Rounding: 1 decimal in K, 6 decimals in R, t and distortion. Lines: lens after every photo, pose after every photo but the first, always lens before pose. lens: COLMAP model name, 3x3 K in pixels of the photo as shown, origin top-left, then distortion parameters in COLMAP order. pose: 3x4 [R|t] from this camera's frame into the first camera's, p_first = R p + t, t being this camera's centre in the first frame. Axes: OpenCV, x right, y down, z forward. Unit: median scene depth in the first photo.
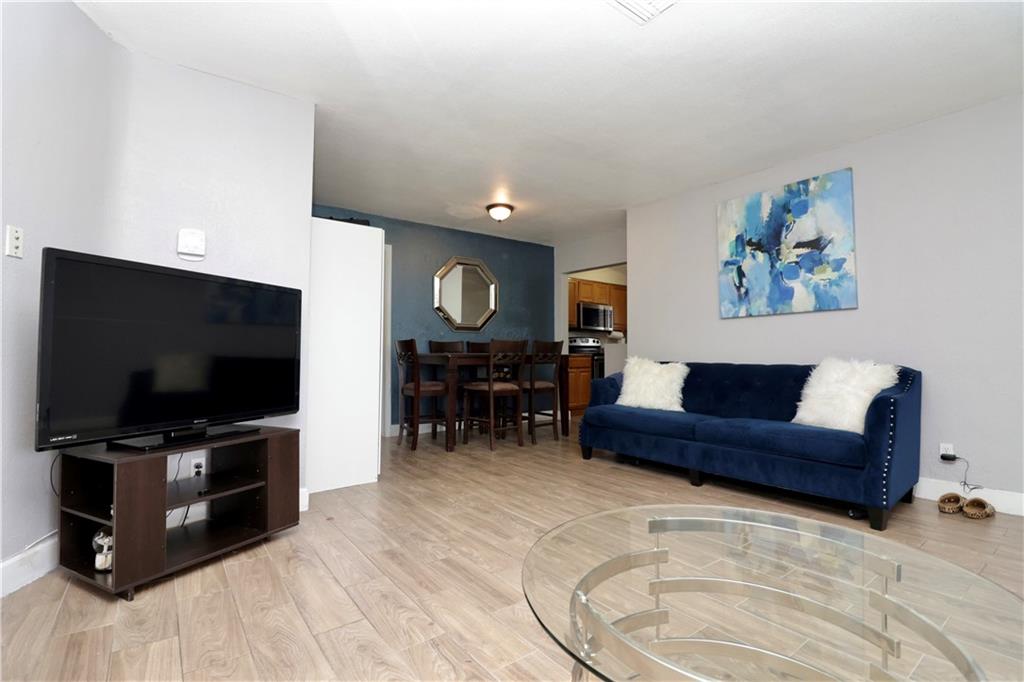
lens RADIAL K [[471.7, 0, 515.4], [0, 471.7, 346.1], [0, 0, 1]] dist [-0.005665, -0.000219]
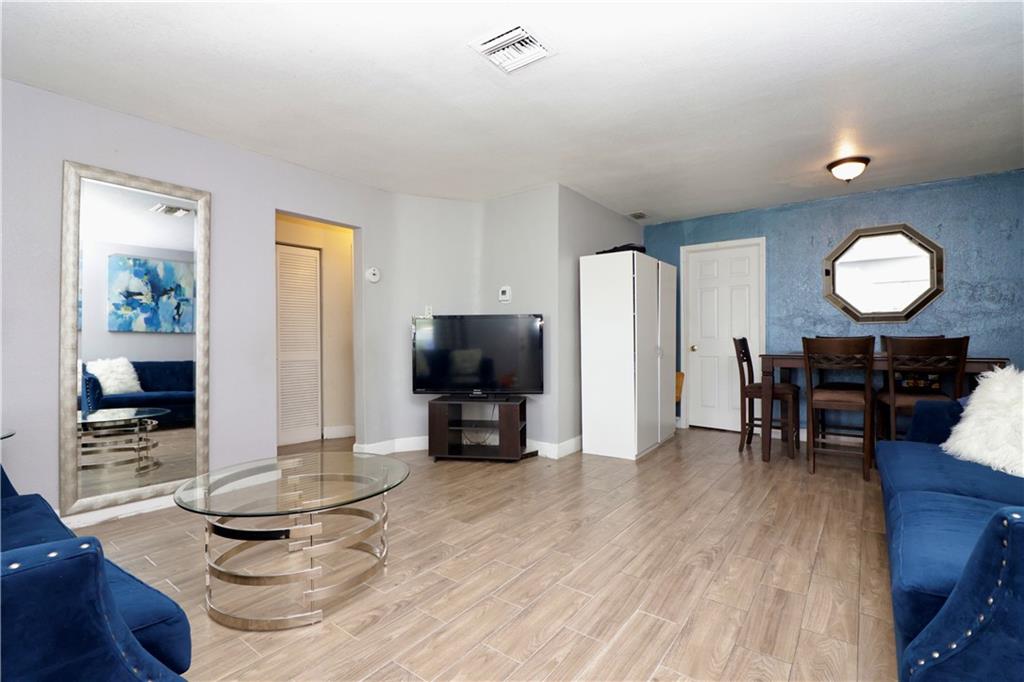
lens RADIAL K [[471.7, 0, 515.2], [0, 471.7, 340.1], [0, 0, 1]] dist [-0.005665, -0.000219]
pose [[0.266597, -0.008902, -0.963767, 0.848608], [0.021713, 0.999759, -0.003229, -0.024794], [0.963564, -0.020065, 0.266726, 0.419132]]
